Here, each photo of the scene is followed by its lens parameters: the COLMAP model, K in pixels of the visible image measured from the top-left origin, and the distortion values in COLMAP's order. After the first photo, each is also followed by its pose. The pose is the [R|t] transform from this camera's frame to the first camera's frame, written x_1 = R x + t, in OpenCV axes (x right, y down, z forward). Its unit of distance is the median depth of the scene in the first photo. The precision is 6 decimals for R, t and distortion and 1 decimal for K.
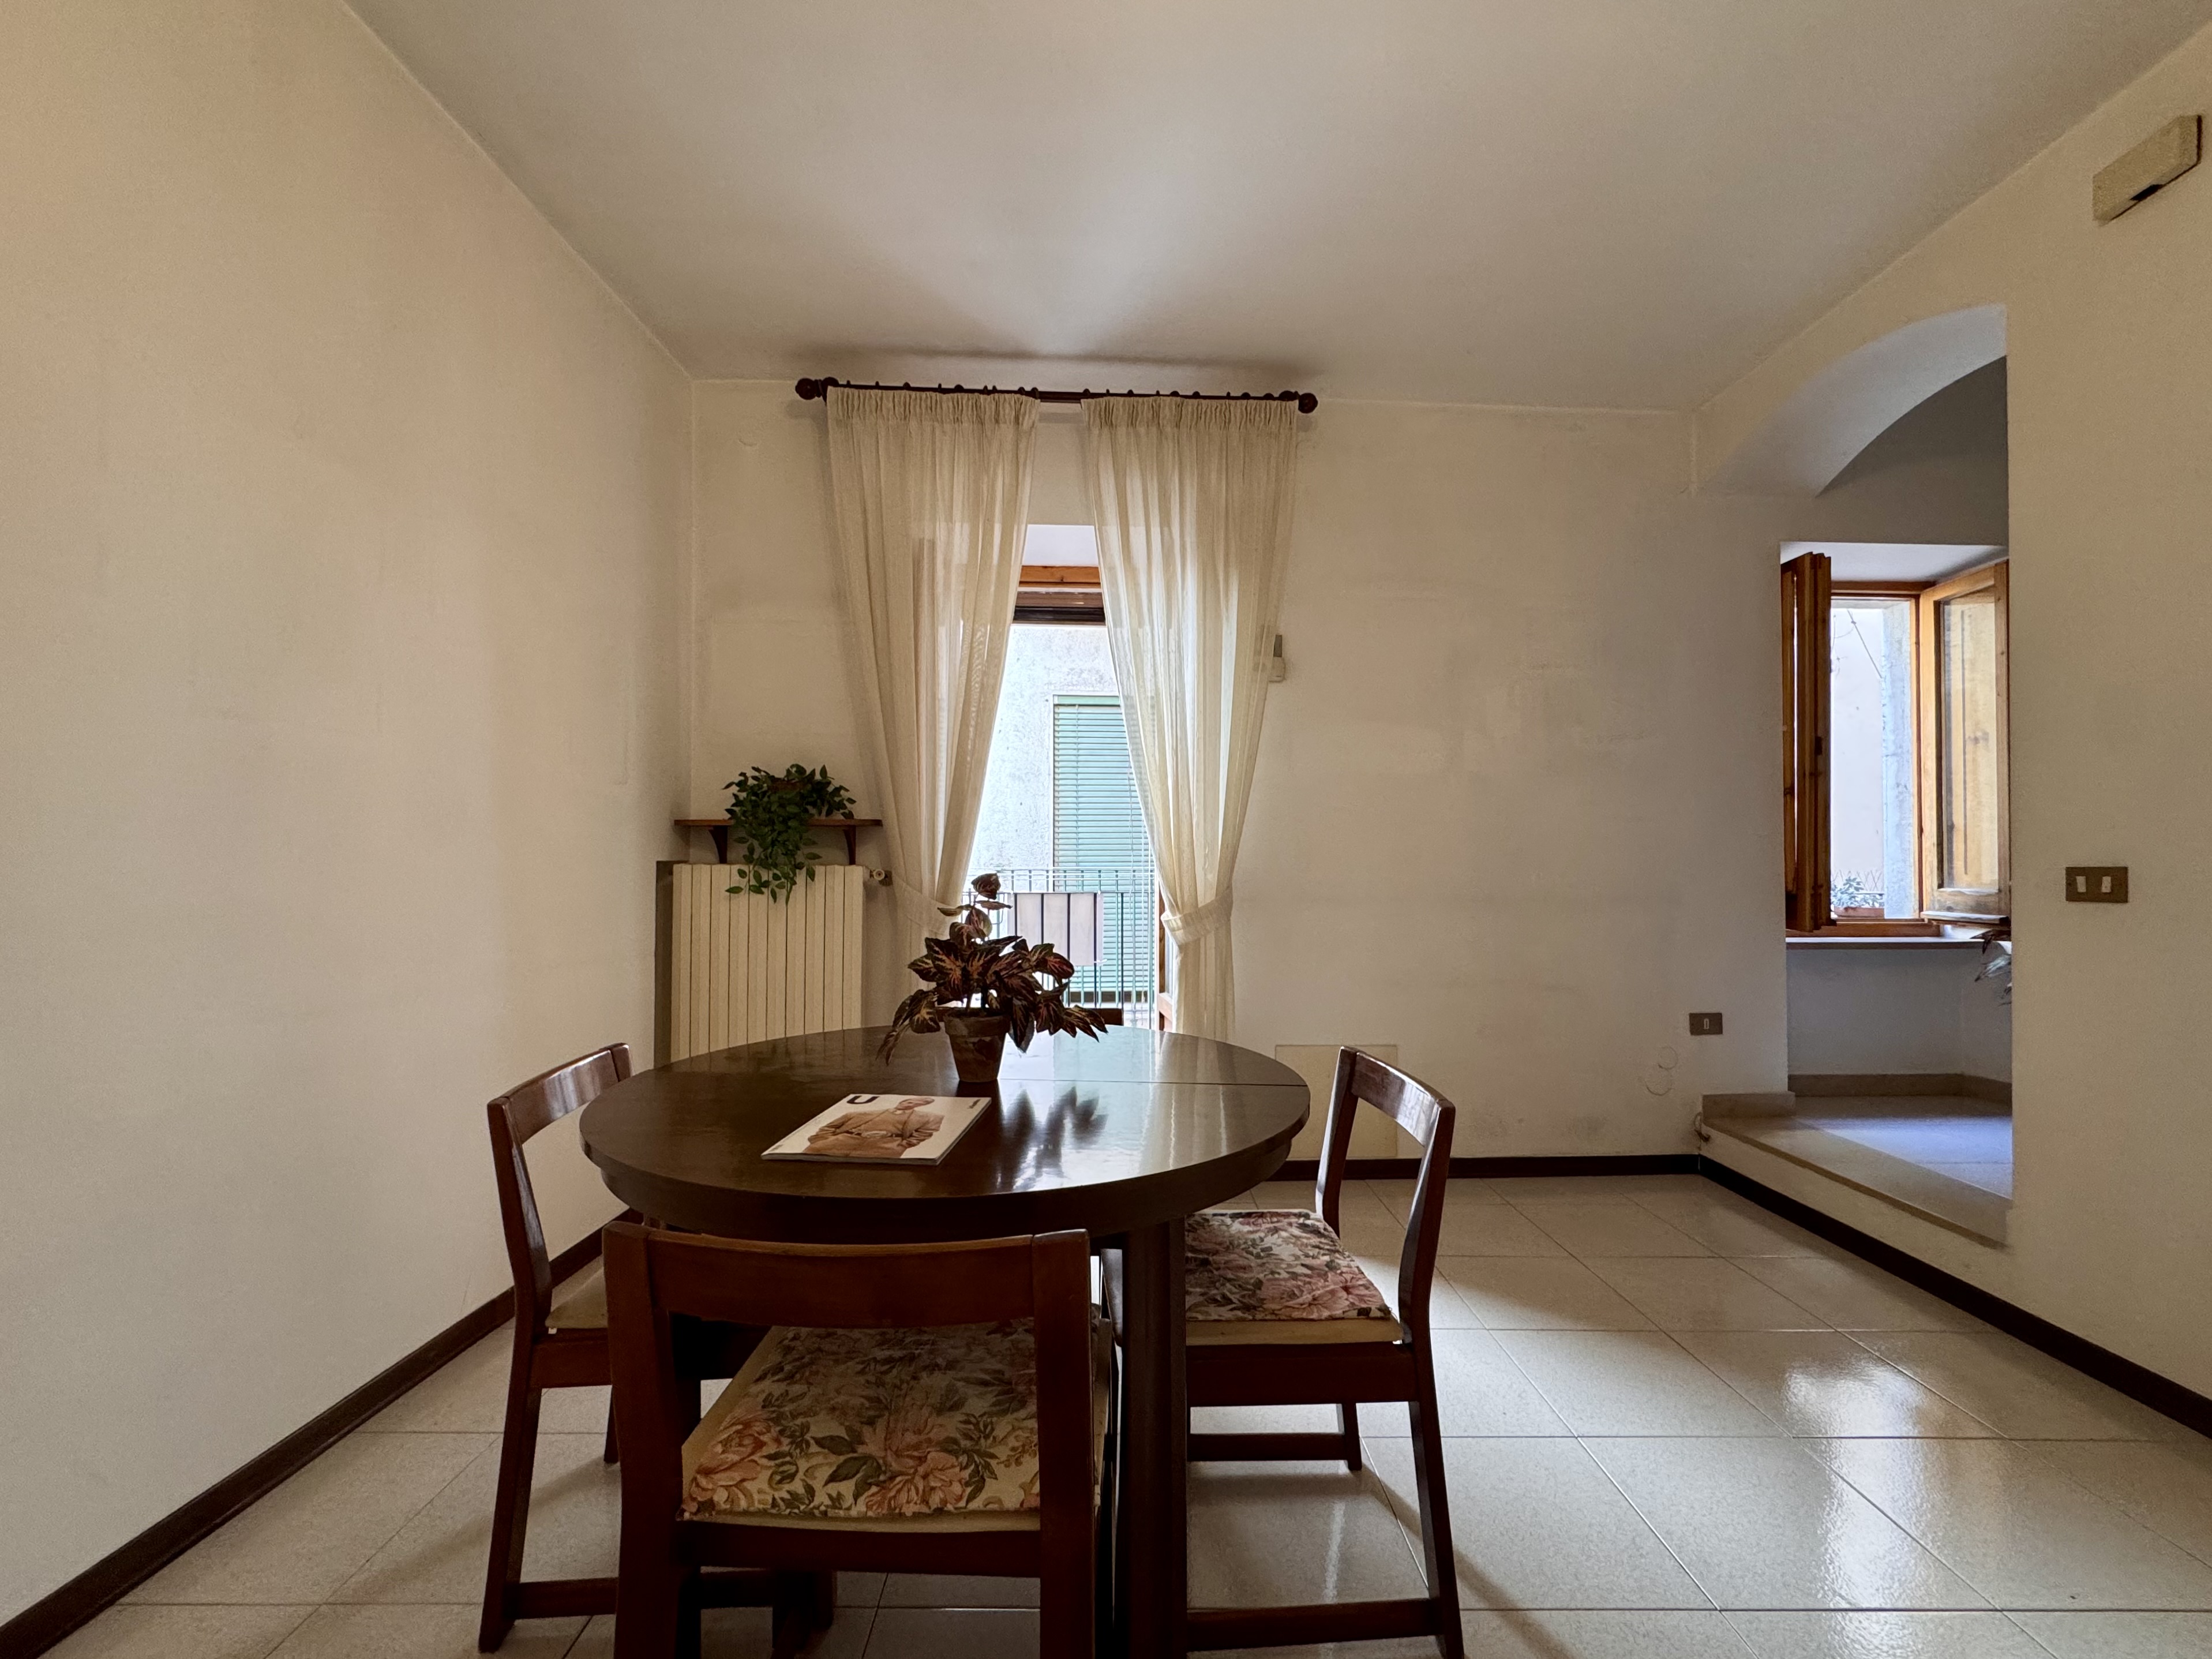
lens RADIAL K [[920.3, 0, 1100.3], [0, 920.3, 848.3], [0, 0, 1]] dist [-0.002084, -0.000345]
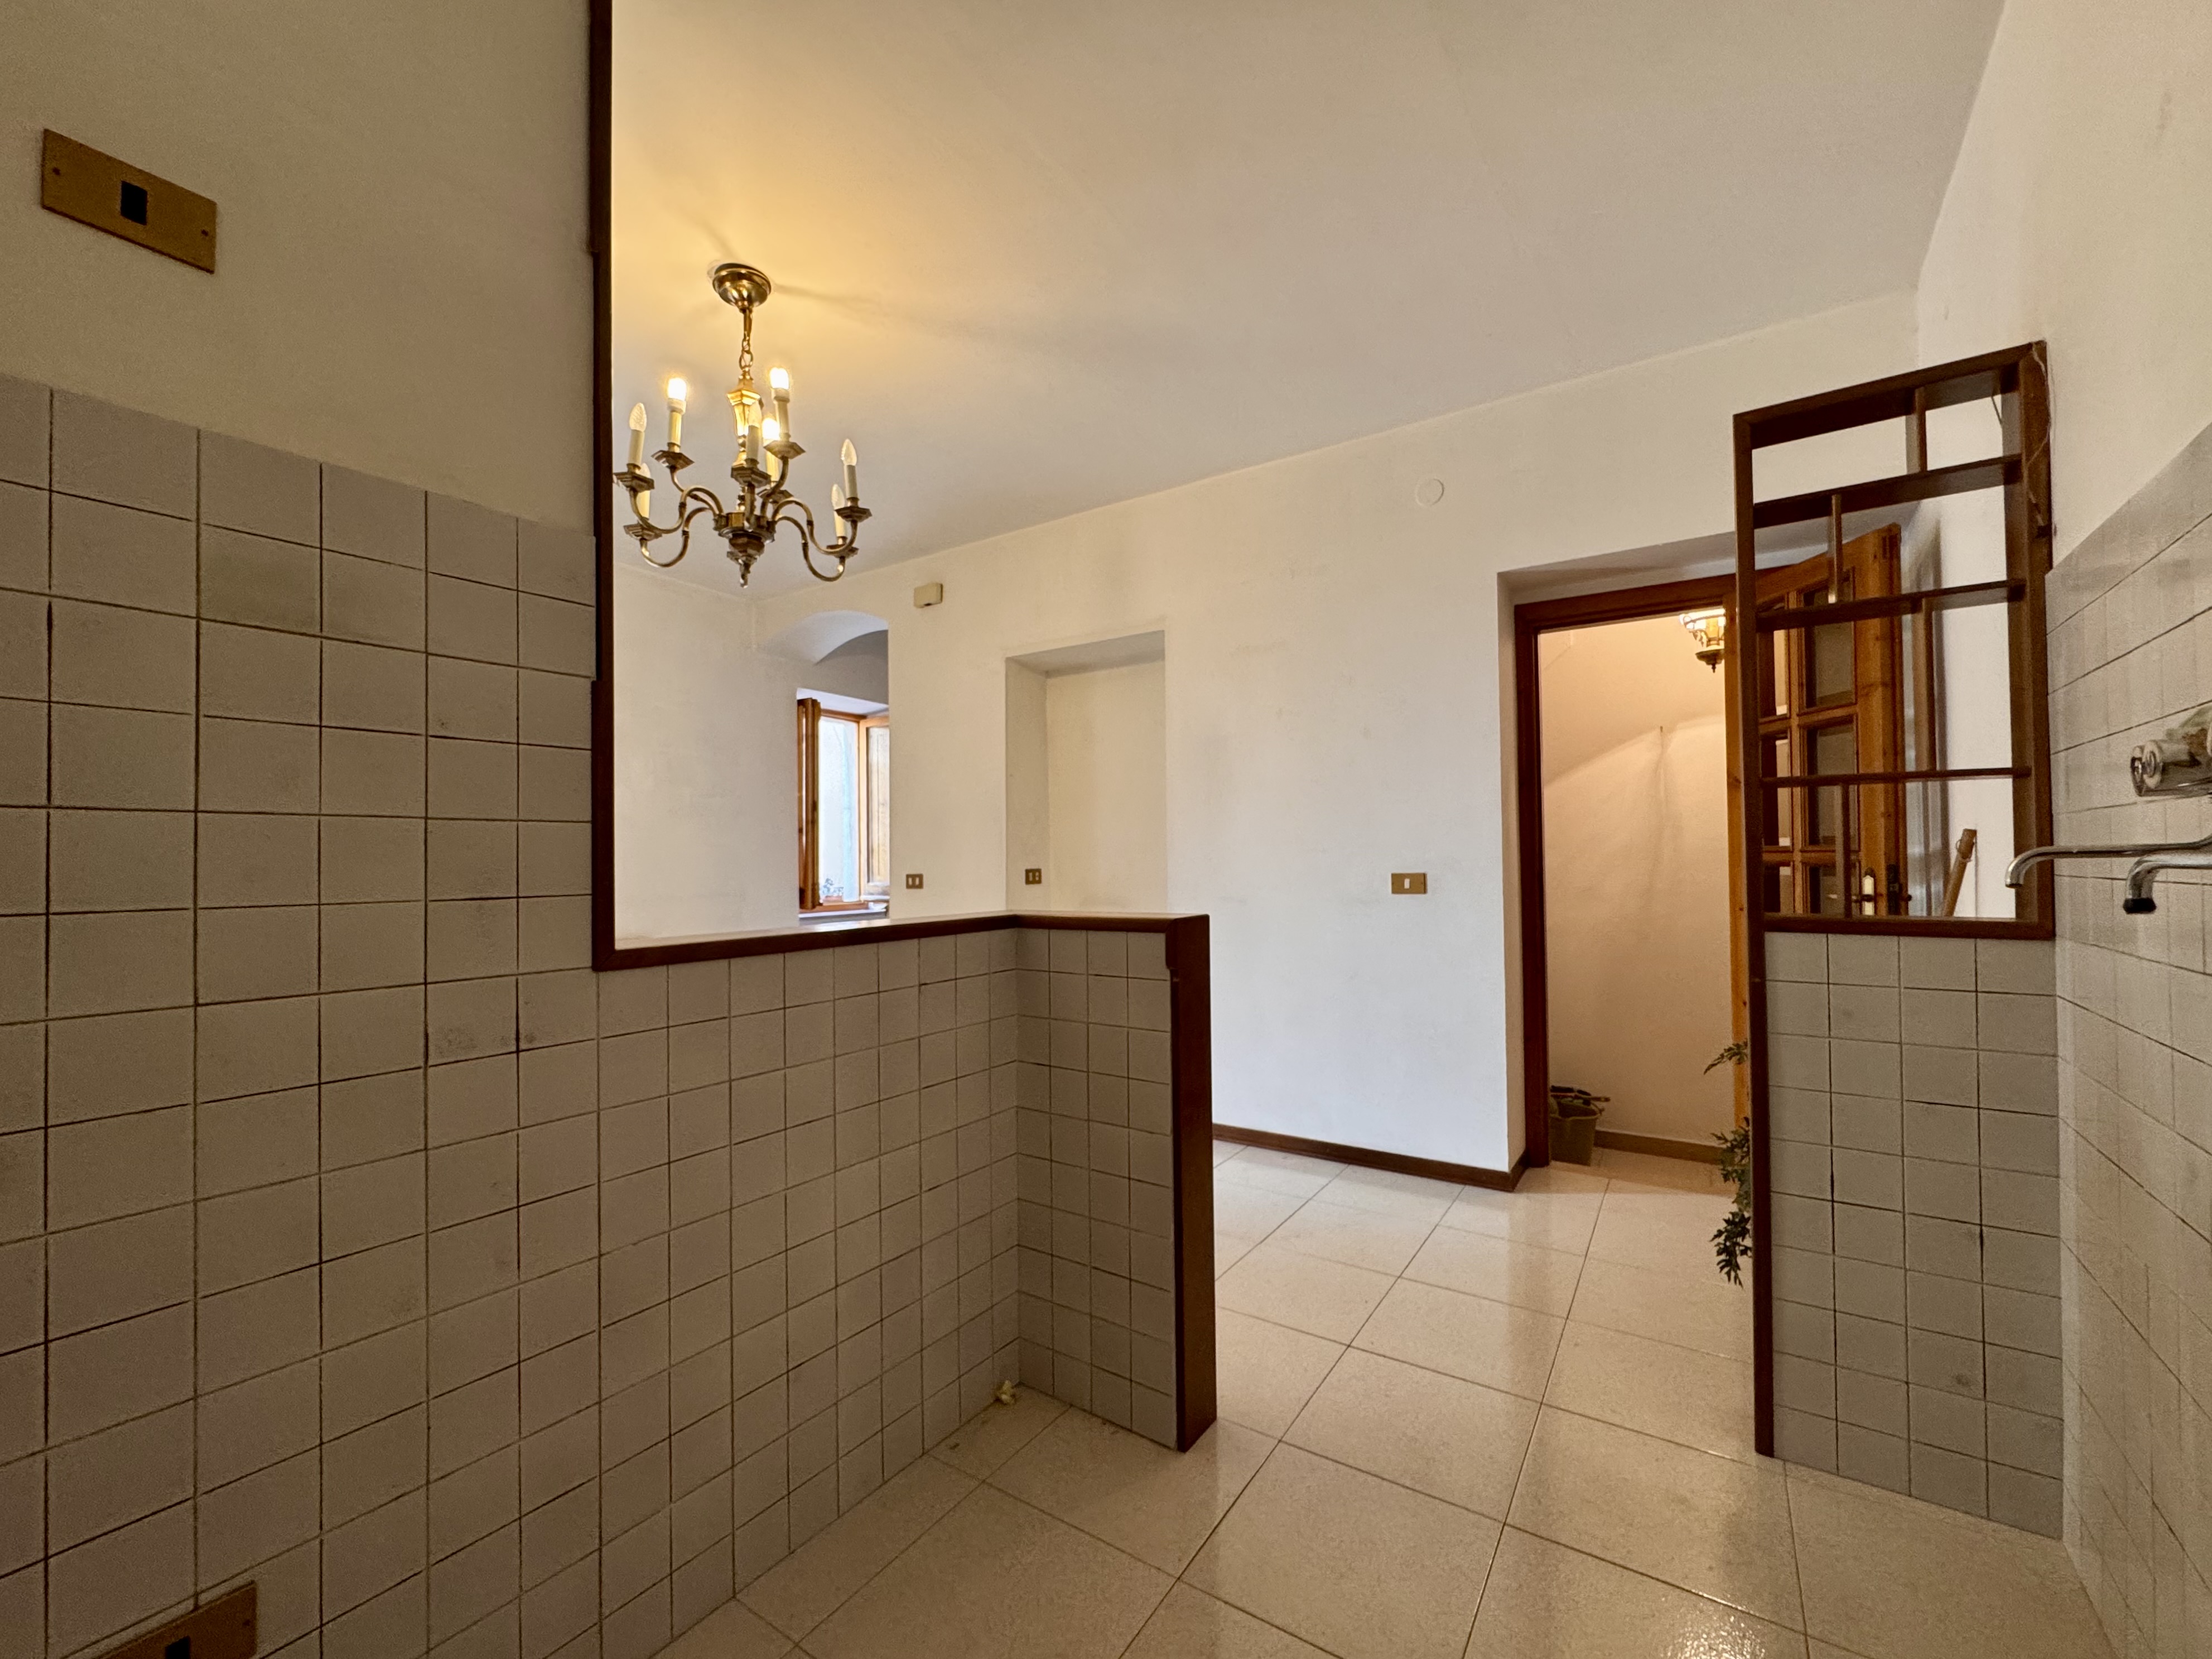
lens RADIAL K [[920.3, 0, 1100.3], [0, 920.3, 848.3], [0, 0, 1]] dist [-0.002084, -0.000345]
pose [[0.558029, 0.003764, 0.829813, -0.384408], [-0.003816, 0.999991, -0.001969, -0.026763], [-0.829813, -0.002068, 0.558038, -0.450620]]
